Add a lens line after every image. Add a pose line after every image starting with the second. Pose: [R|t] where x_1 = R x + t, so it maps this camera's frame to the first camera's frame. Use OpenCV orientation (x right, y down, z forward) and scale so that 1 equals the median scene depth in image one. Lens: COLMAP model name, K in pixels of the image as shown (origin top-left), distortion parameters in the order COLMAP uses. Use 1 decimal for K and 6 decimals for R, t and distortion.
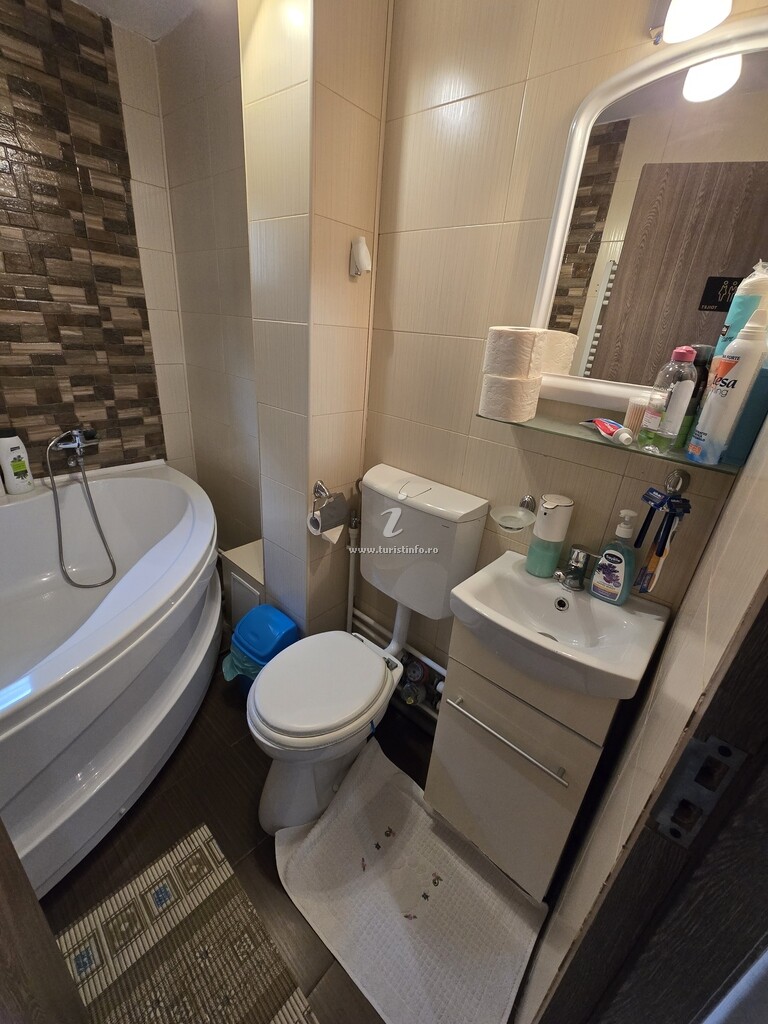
lens RADIAL K [[414.2, 0, 383.1], [0, 414.2, 504.9], [0, 0, 1]] dist [-0.010823, 0.002672]
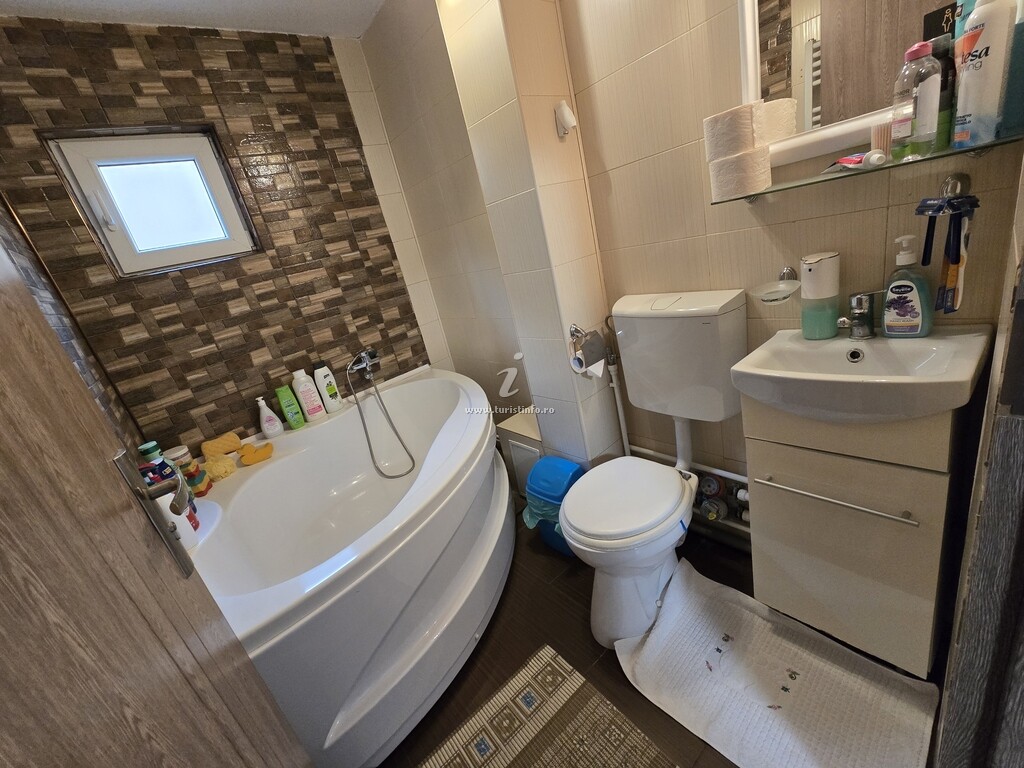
lens RADIAL K [[414.2, 0, 508.2], [0, 414.2, 379.8], [0, 0, 1]] dist [-0.010823, 0.002672]
pose [[0.939905, -0.238594, -0.244238, -0.081728], [0.223914, 0.970751, -0.086628, 0.141398], [0.257763, 0.026734, 0.965838, -0.105787]]
